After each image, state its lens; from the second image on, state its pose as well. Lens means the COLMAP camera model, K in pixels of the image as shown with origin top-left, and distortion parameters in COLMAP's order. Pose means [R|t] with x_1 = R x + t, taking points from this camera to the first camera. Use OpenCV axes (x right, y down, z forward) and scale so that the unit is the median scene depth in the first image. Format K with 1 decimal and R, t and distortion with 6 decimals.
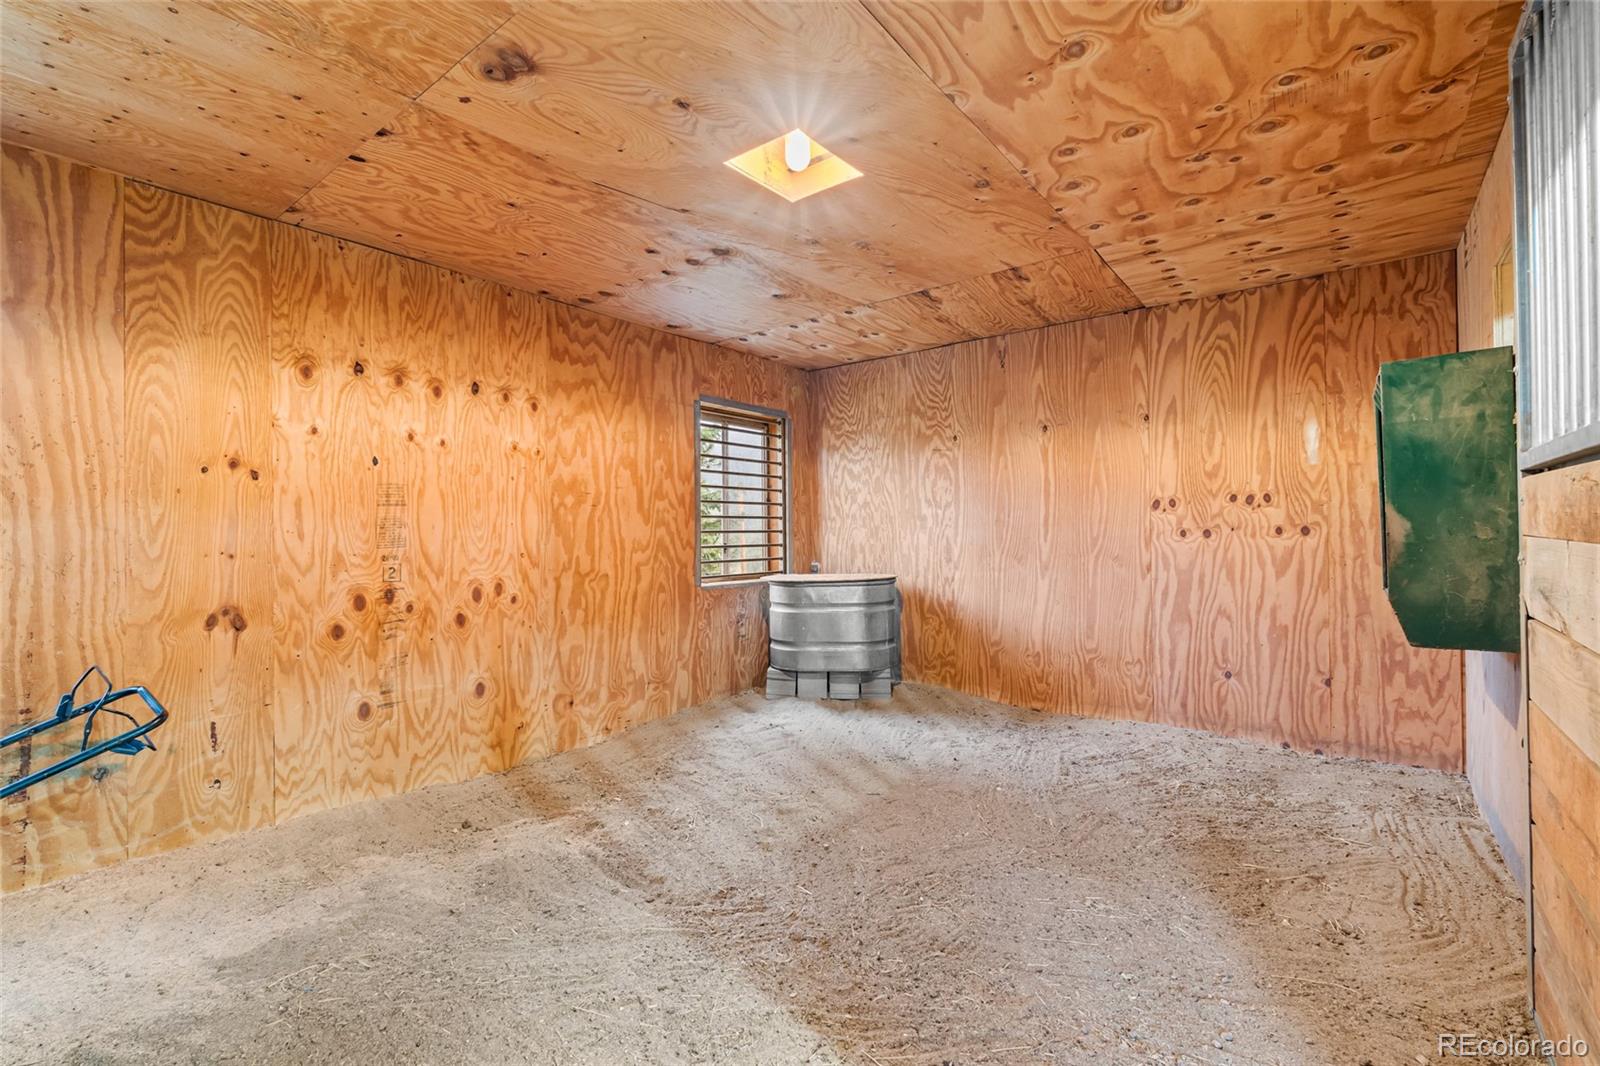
lens RADIAL K [[721.8, 0, 799.6], [0, 721.8, 533.9], [0, 0, 1]] dist [0.002152, 0.000238]
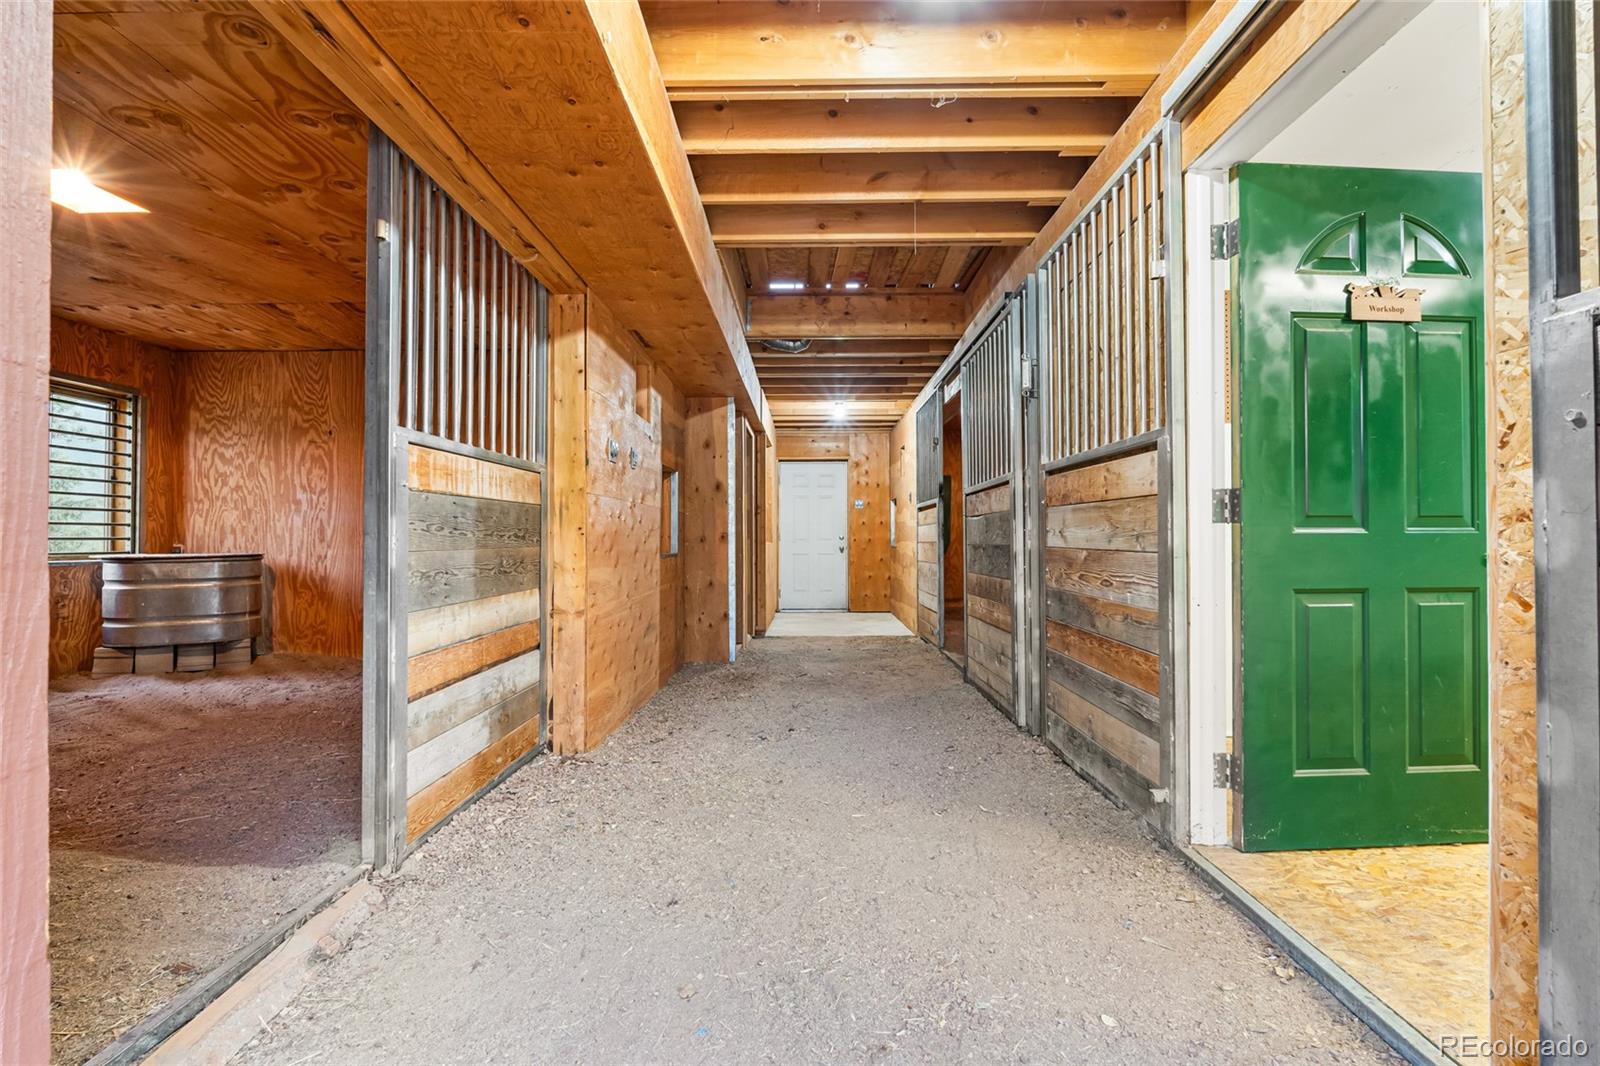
lens RADIAL K [[721.8, 0, 800.4], [0, 721.8, 532.2], [0, 0, 1]] dist [0.002152, 0.000238]
pose [[0.805019, 0.018514, 0.592960, 0.136065], [-0.011678, 0.999814, -0.015362, 0.032201], [-0.593134, 0.005442, 0.805085, -0.348323]]
